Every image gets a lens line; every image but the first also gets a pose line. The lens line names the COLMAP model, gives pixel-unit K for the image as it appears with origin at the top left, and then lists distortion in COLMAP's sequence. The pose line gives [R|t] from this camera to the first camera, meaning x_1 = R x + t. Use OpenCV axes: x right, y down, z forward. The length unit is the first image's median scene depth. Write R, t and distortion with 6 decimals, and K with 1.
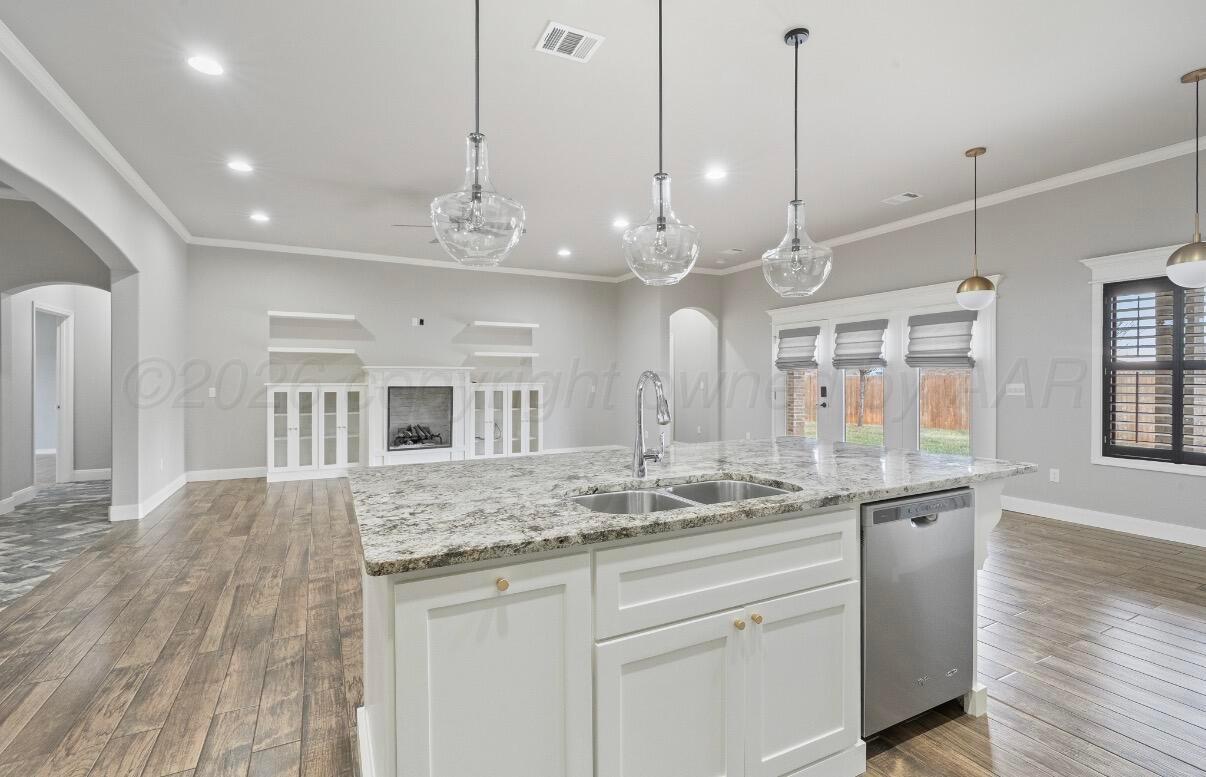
lens RADIAL K [[544.8, 0, 596.8], [0, 544.8, 381.4], [0, 0, 1]] dist [0.000173, 0.001133]
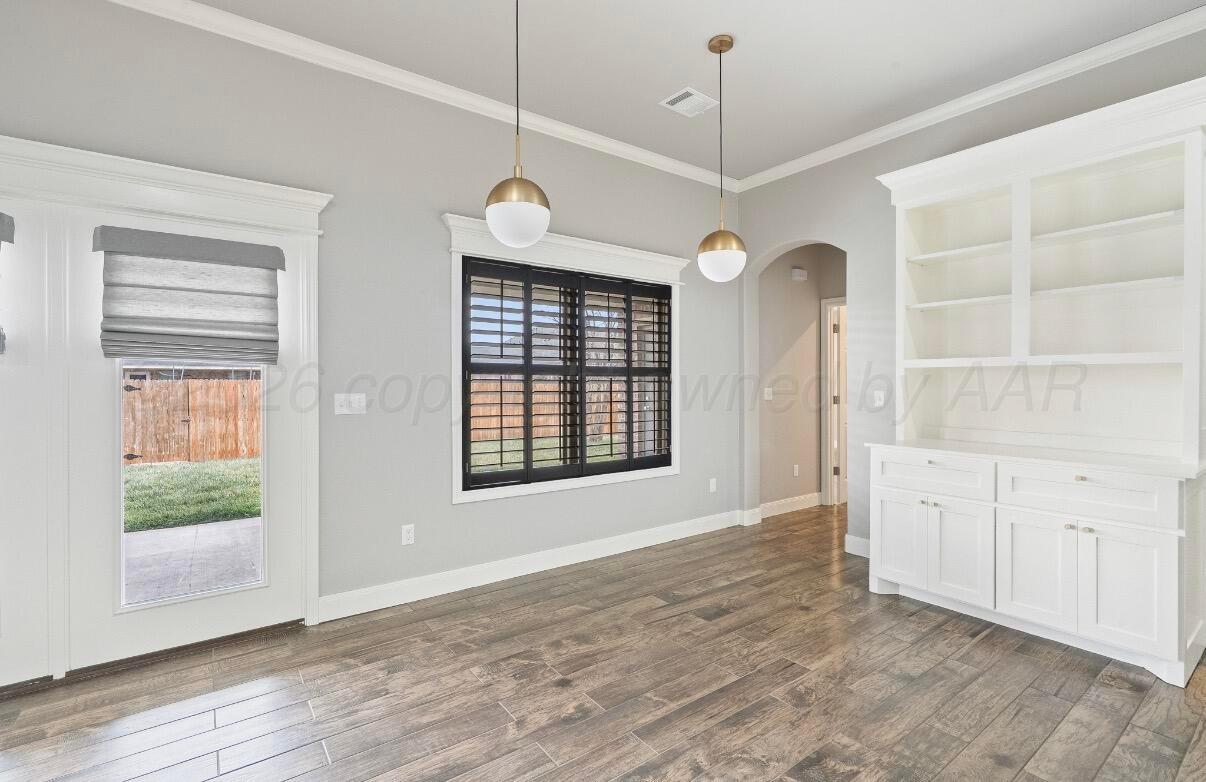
lens RADIAL K [[551.4, 0, 598.7], [0, 551.4, 382.3], [0, 0, 1]] dist [-0.000436, 0.000175]
pose [[-0.160264, 0.000340, 0.987074, 0.168793], [0.002354, 0.999997, 0.000037, -0.008476], [-0.987071, 0.002330, -0.160264, 0.941898]]
